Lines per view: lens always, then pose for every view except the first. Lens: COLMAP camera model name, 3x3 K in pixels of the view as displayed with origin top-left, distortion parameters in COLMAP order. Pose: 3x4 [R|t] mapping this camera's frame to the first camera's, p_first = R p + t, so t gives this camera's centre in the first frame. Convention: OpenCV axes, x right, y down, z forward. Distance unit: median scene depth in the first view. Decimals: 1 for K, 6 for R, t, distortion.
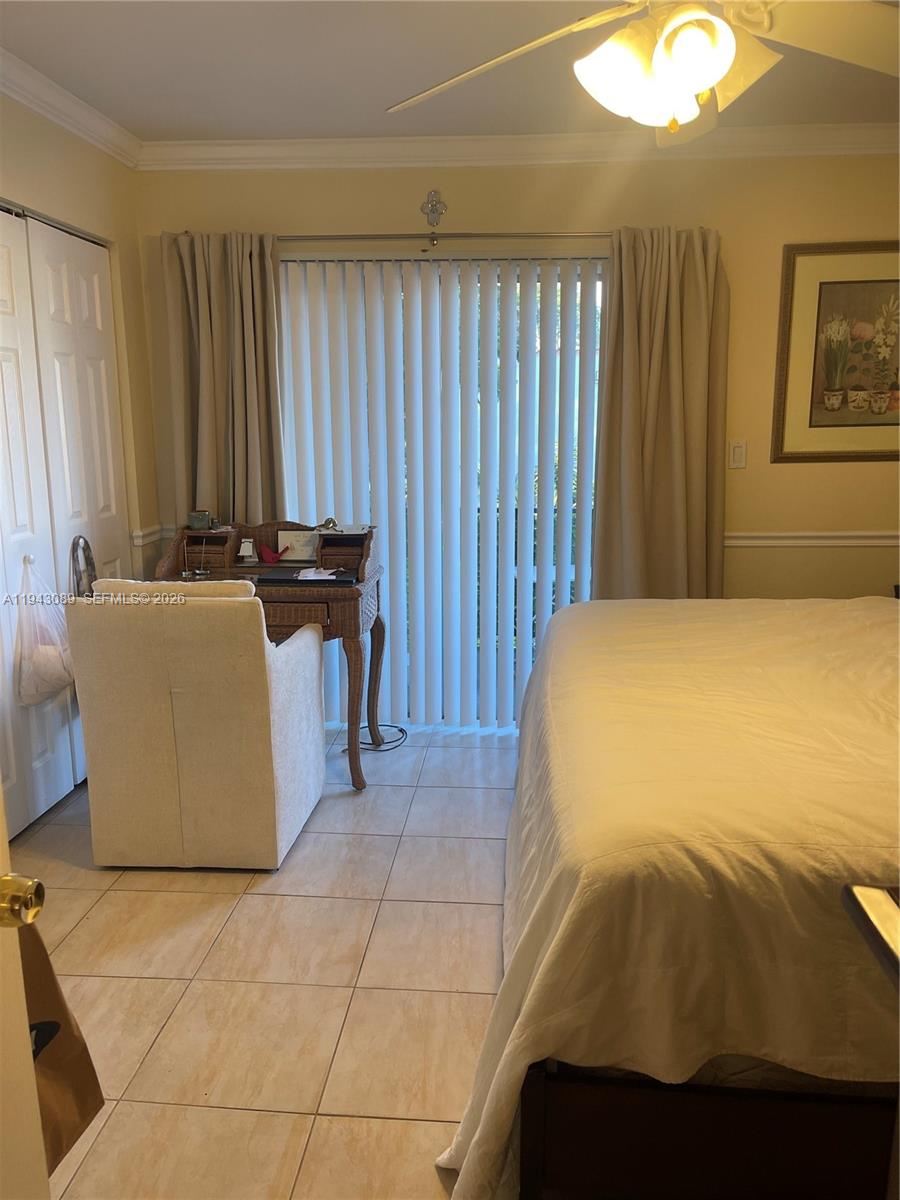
lens RADIAL K [[906.5, 0, 449.3], [0, 906.5, 610.4], [0, 0, 1]] dist [0.059004, -0.053729]
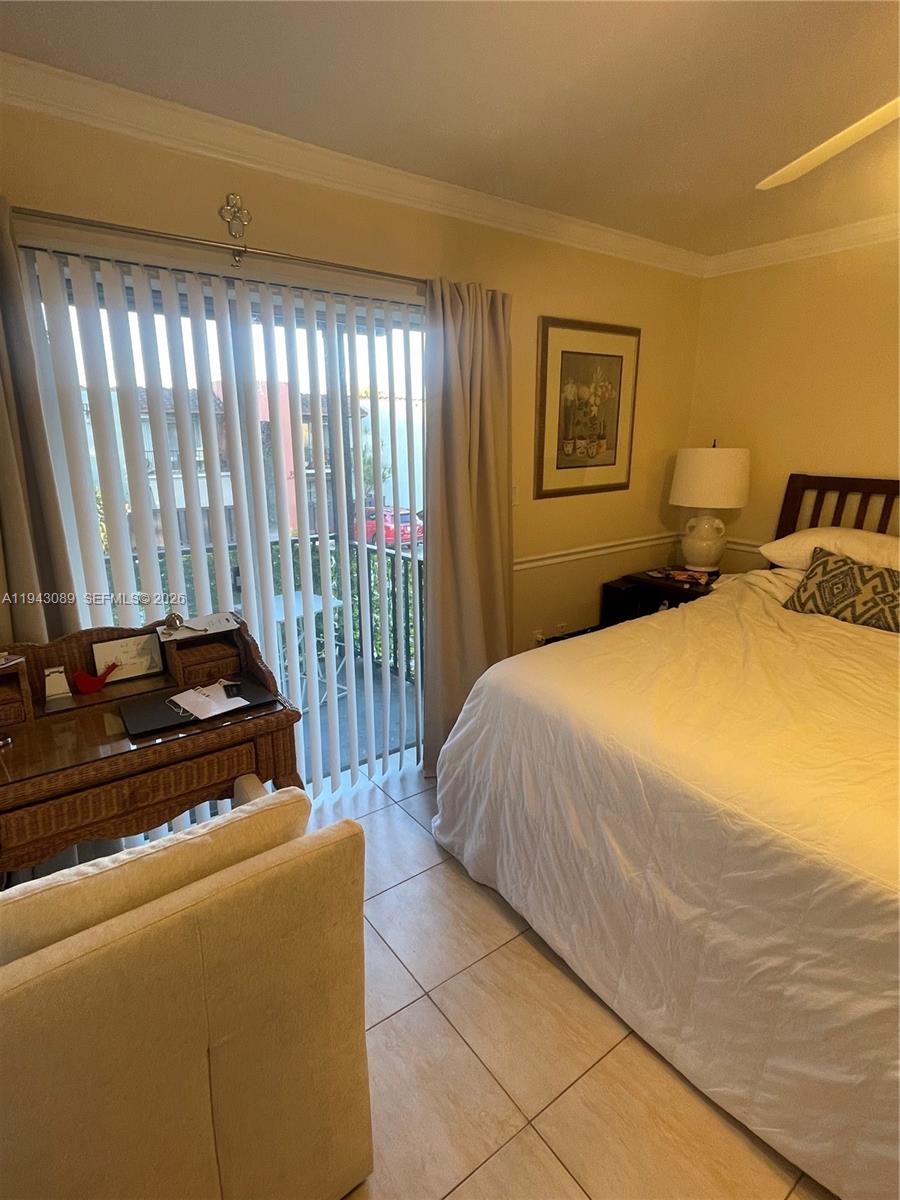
lens RADIAL K [[613.0, 0, 450.0], [0, 613.0, 600.0], [0, 0, 1]] dist [-0.001427, -0.000168]
pose [[0.755562, -0.170875, 0.632398, -0.283590], [0.140151, 0.985193, 0.098754, -0.134487], [-0.639909, 0.014016, 0.768323, 0.480522]]
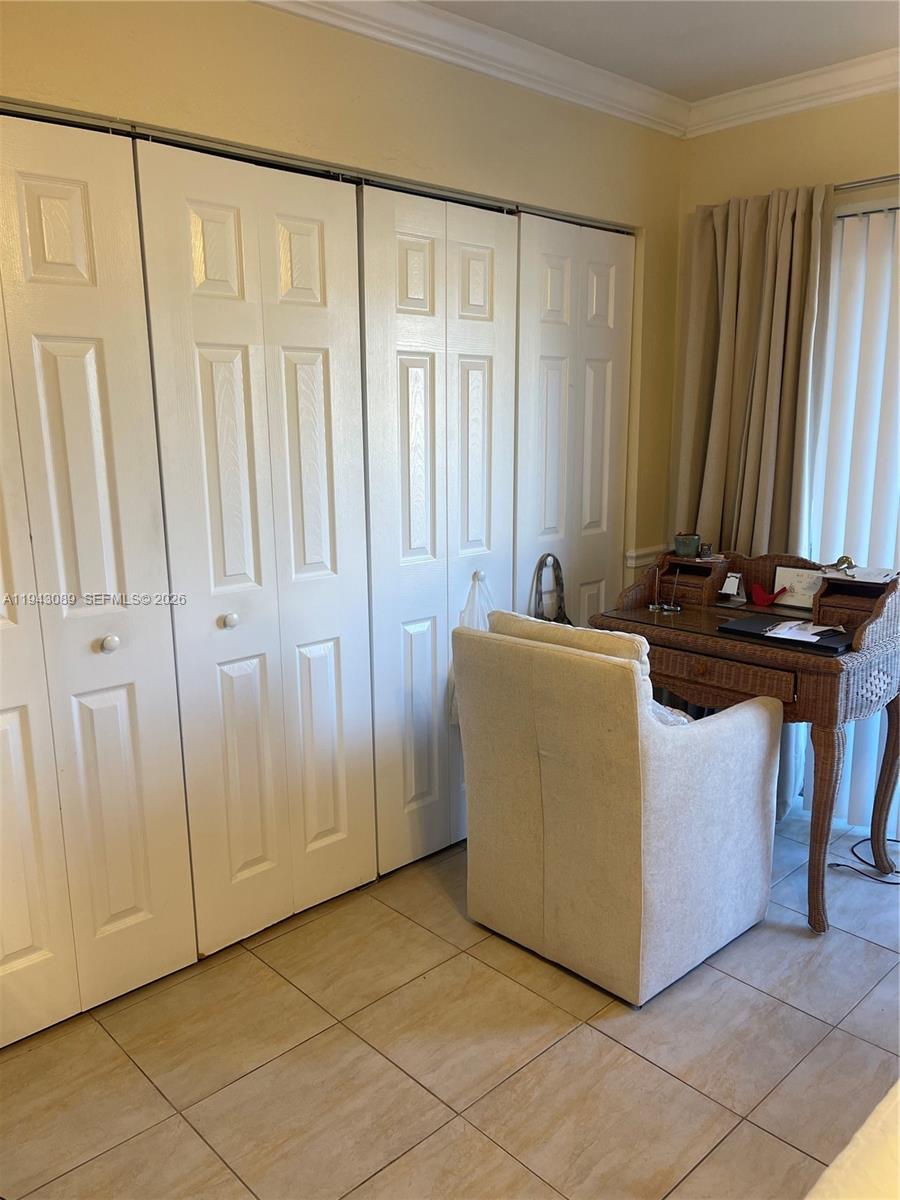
lens RADIAL K [[906.5, 0, 449.3], [0, 906.5, 610.4], [0, 0, 1]] dist [0.059004, -0.053729]
pose [[0.745437, 0.130310, -0.653715, 0.125504], [-0.128394, 0.990410, 0.051016, -0.055915], [0.654094, 0.045904, 0.755019, 0.228920]]
